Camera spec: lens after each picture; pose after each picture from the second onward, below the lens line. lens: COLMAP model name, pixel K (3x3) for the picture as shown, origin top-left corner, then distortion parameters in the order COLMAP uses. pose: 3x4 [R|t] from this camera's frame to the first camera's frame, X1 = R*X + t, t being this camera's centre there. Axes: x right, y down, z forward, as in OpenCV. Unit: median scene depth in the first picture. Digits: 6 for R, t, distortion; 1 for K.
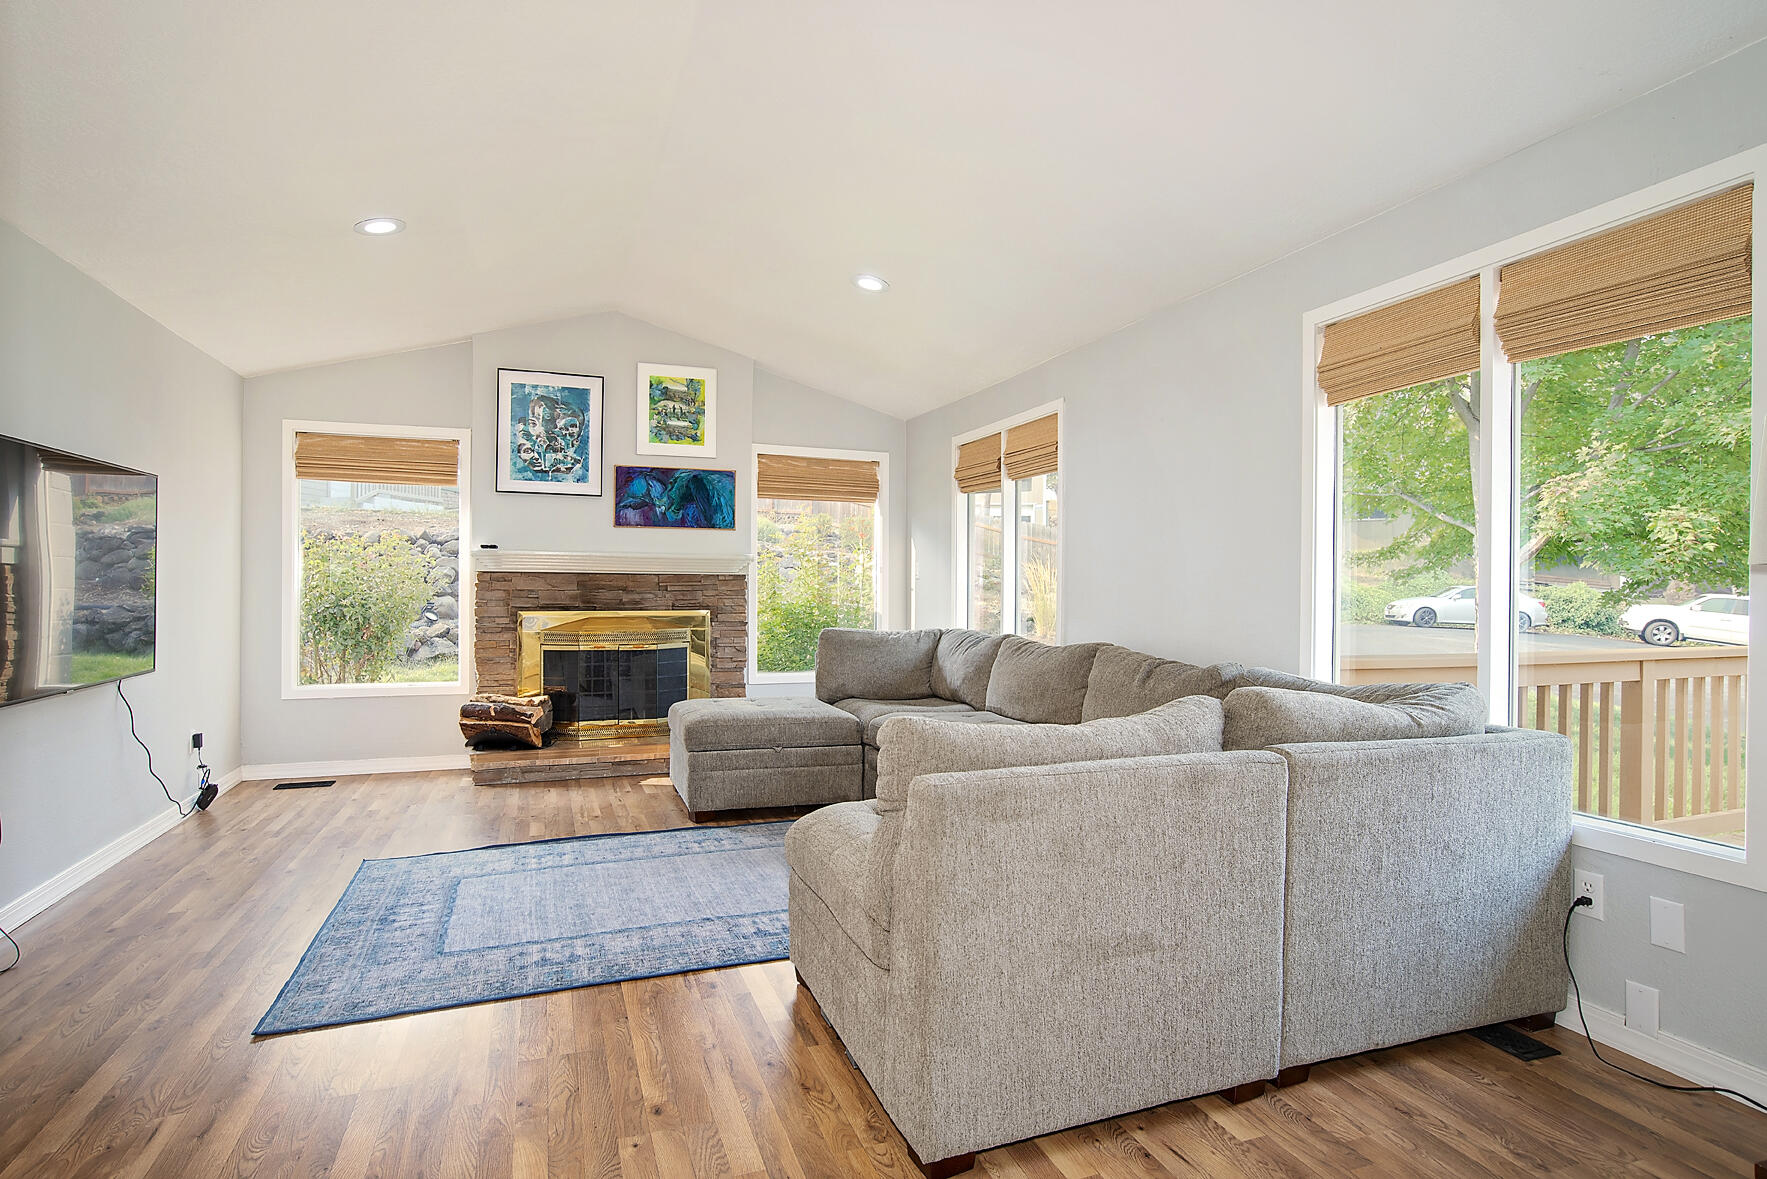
lens RADIAL K [[908.6, 0, 894.9], [0, 908.6, 599.0], [0, 0, 1]] dist [-0.034948, 0.015314]
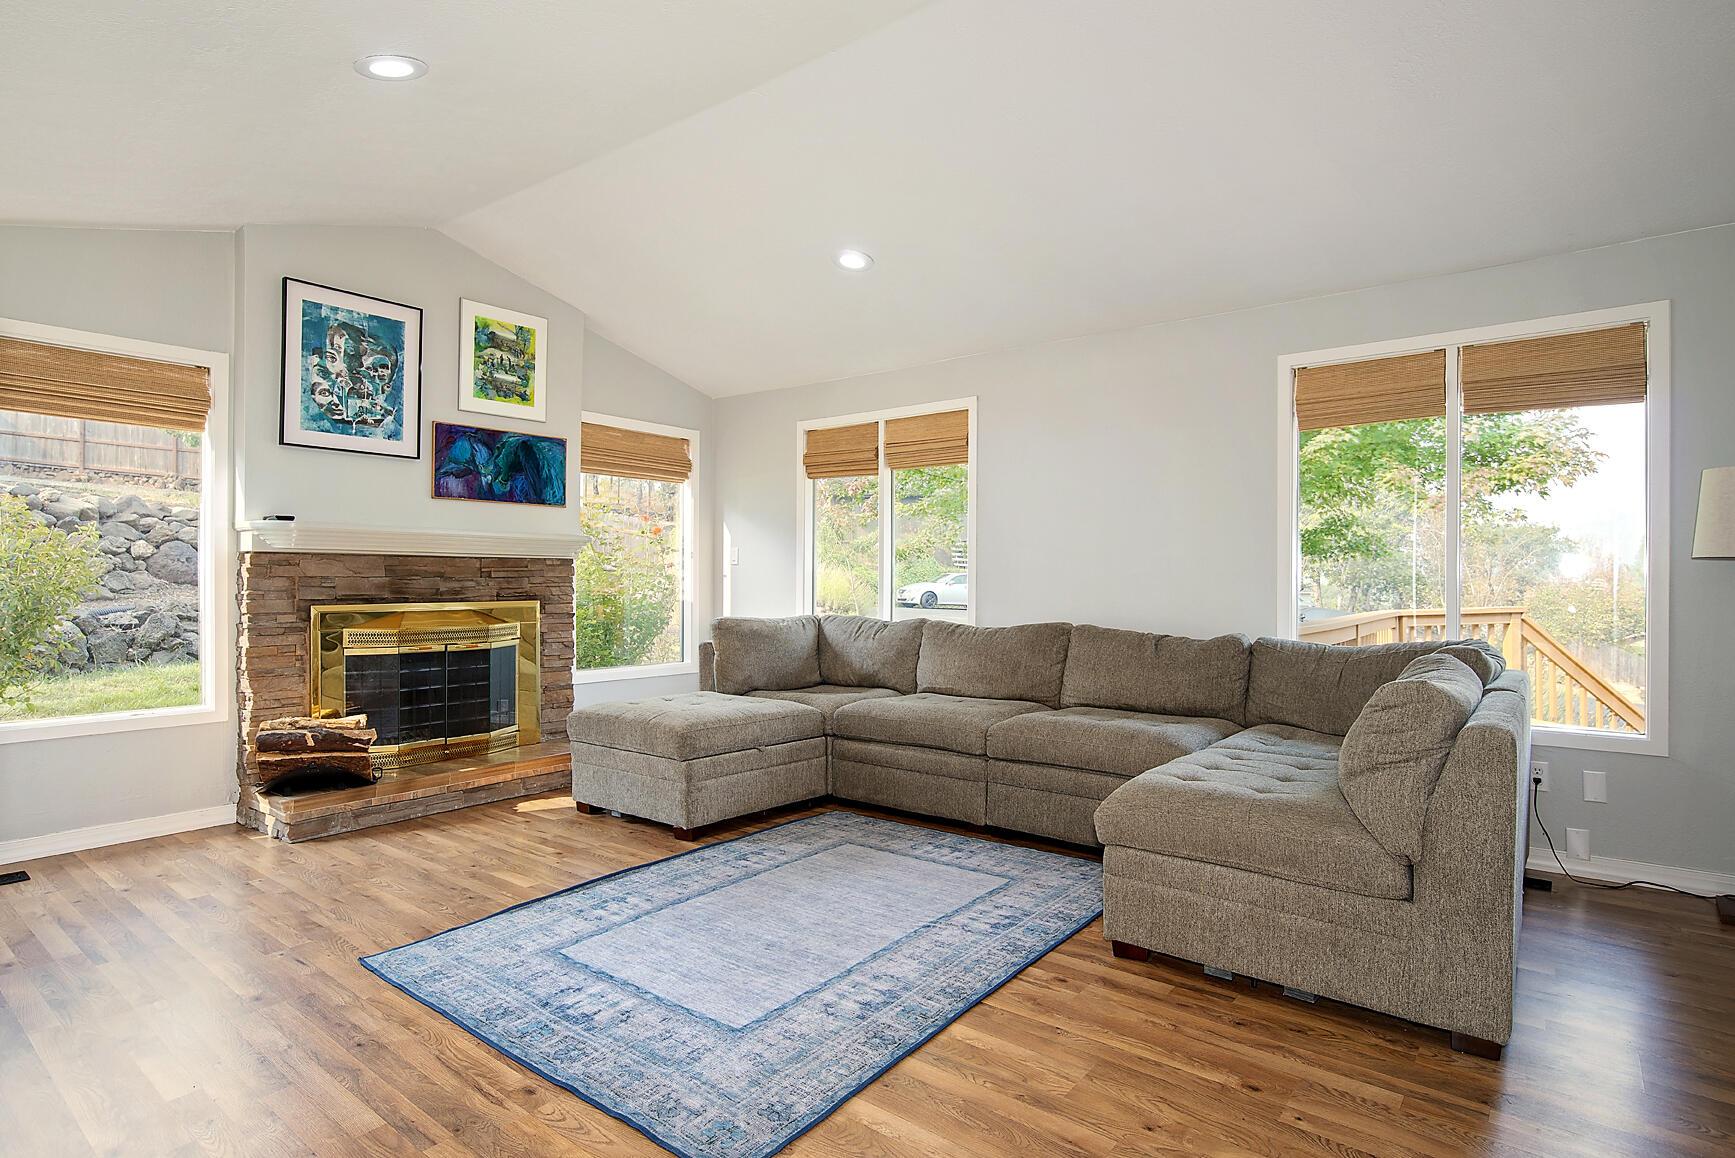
lens RADIAL K [[892.2, 0, 878.7], [0, 892.2, 588.3], [0, 0, 1]] dist [-0.034948, 0.015314]
pose [[0.856514, -0.008876, 0.516047, -0.383338], [0.007915, 0.999960, 0.004061, 0.000229], [-0.516062, 0.000606, 0.856551, 0.126758]]
